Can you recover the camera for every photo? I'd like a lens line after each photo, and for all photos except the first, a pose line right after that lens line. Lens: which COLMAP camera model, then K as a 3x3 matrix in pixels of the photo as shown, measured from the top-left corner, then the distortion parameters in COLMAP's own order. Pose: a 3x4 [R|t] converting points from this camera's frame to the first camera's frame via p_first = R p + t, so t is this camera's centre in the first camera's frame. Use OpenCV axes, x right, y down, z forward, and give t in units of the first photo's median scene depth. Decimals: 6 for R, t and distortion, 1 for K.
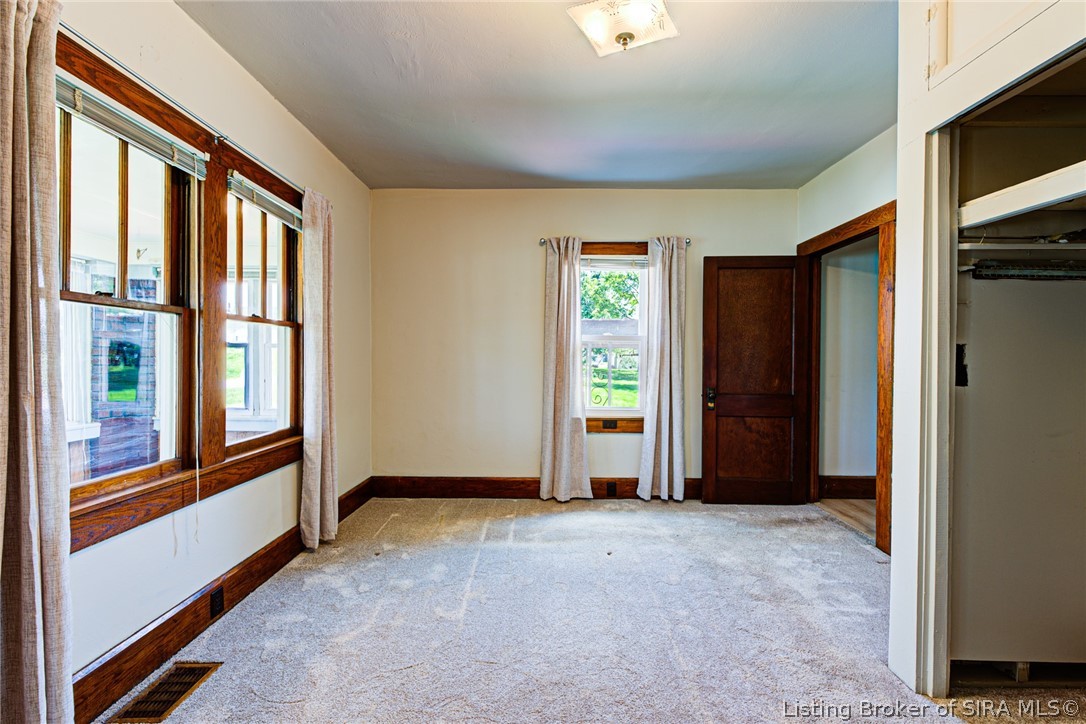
lens RADIAL K [[463.5, 0, 543.0], [0, 463.5, 362.0], [0, 0, 1]] dist [0.001122, 0.000100]
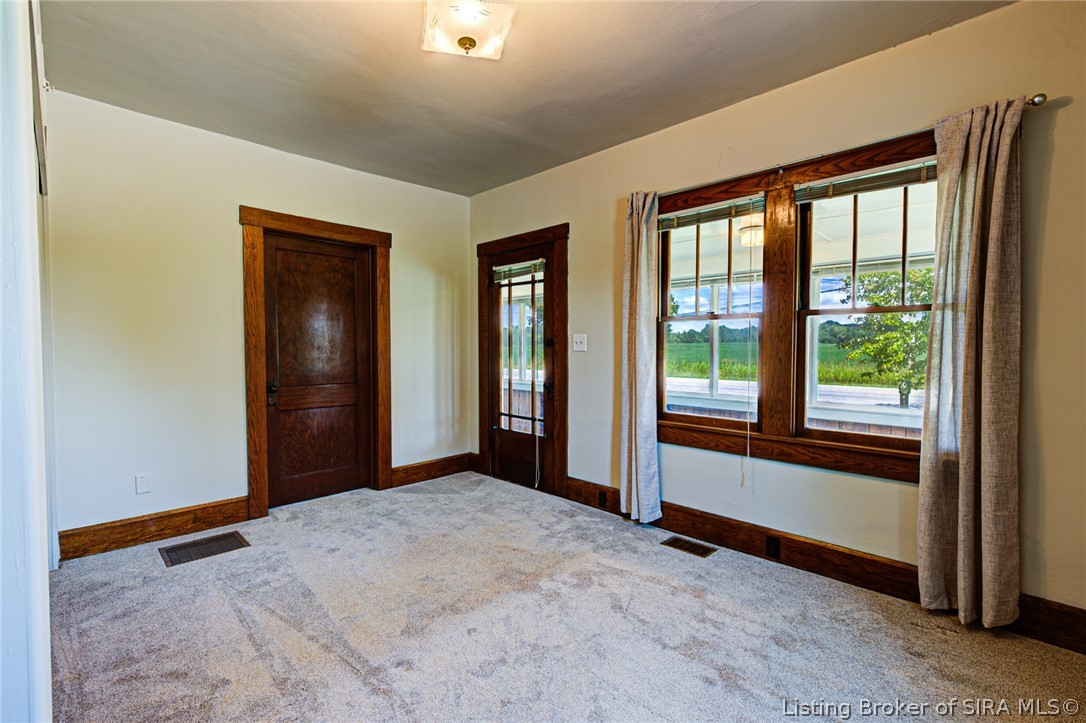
lens RADIAL K [[507.9, 0, 543.0], [0, 507.9, 361.5], [0, 0, 1]] dist [-0.000719, -0.000047]
pose [[-0.673341, 0.017878, -0.739116, 0.551242], [-0.012059, 0.999309, 0.035157, -0.015063], [0.739234, 0.032585, -0.672660, 1.124655]]
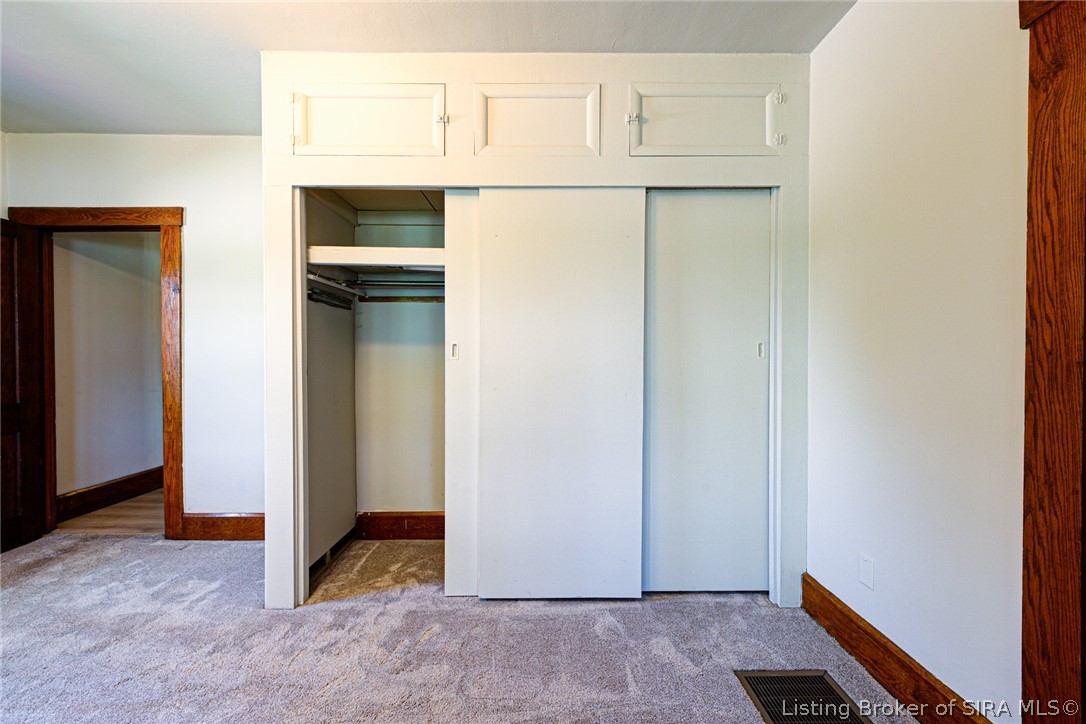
lens RADIAL K [[437.3, 0, 543.0], [0, 437.3, 362.0], [0, 0, 1]] dist [0.000353, 0.000125]
pose [[-0.026399, -0.017370, 0.999501, -0.272872], [0.009563, 0.999799, 0.017628, -0.002509], [-0.999606, 0.010023, -0.026228, 0.194026]]
